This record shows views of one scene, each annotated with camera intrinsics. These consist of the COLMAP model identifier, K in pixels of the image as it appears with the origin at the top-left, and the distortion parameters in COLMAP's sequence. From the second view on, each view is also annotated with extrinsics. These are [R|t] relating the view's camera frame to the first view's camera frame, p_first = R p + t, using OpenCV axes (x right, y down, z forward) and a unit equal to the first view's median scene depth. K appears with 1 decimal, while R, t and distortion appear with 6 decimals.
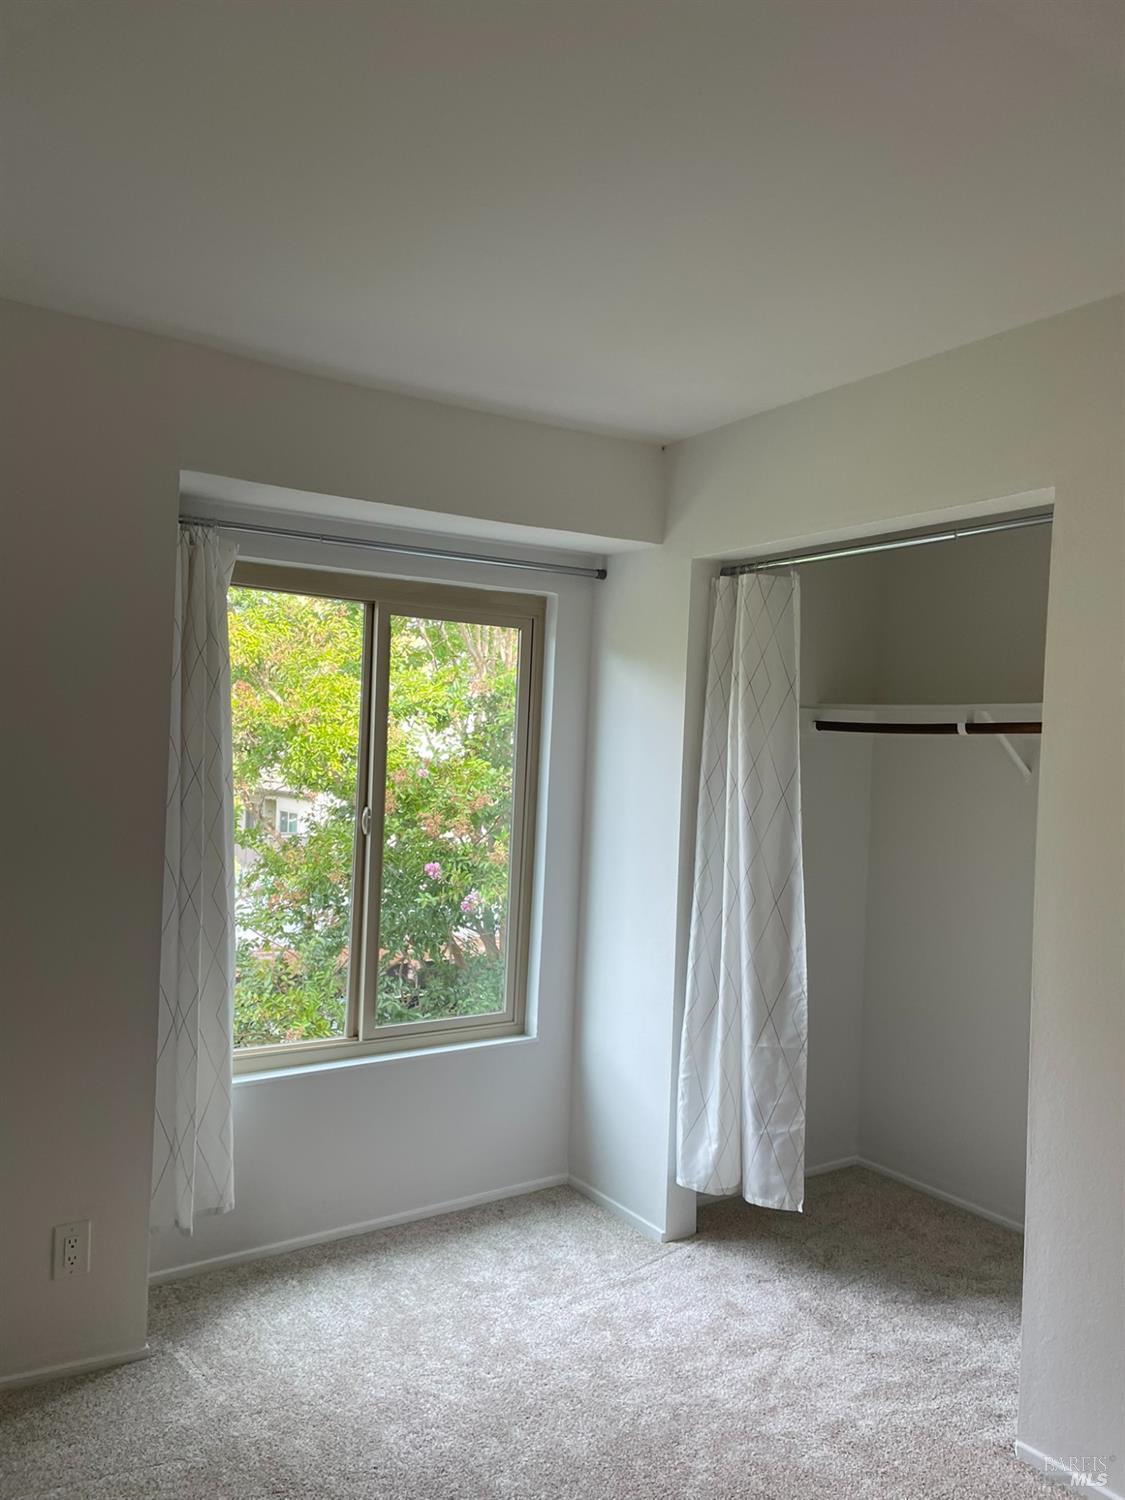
lens RADIAL K [[1149.5, 0, 562.2], [0, 1149.5, 753.1], [0, 0, 1]] dist [0.077612, -0.066849]
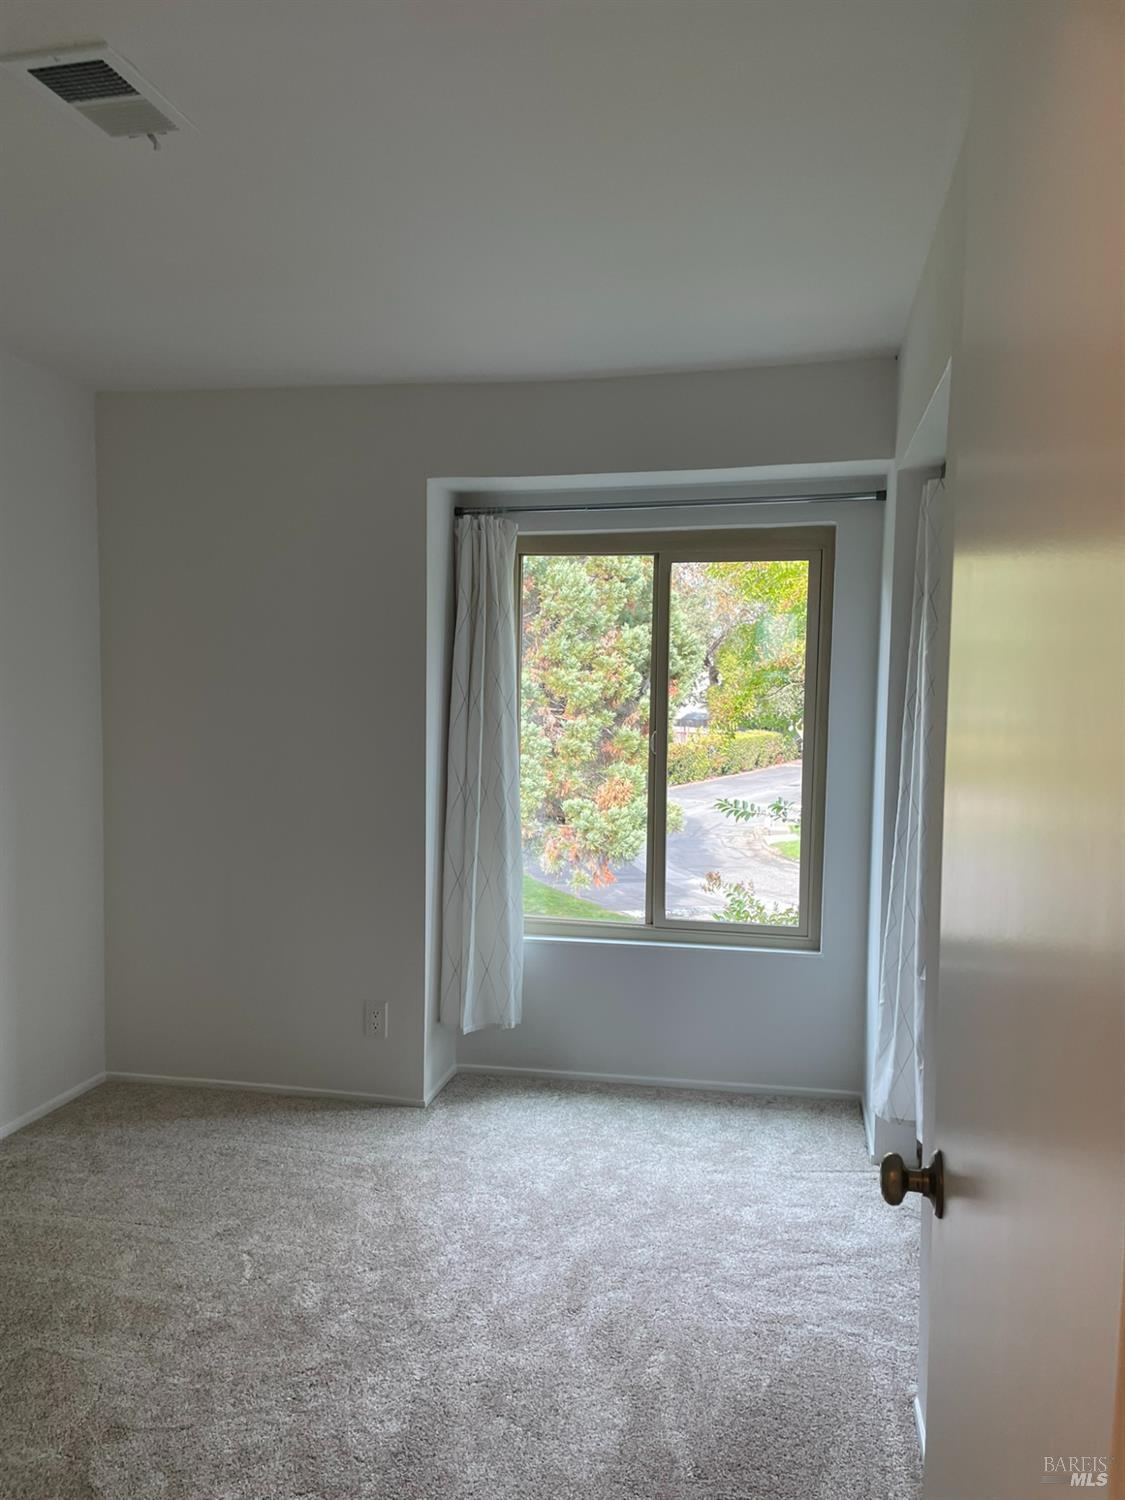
lens RADIAL K [[1149.5, 0, 559.7], [0, 1149.5, 748.9], [0, 0, 1]] dist [0.077612, -0.066849]
pose [[0.690410, 0.010044, -0.723349, 0.667148], [0.012314, 0.999596, 0.025633, 0.038063], [0.723314, -0.026605, 0.690007, 0.134159]]
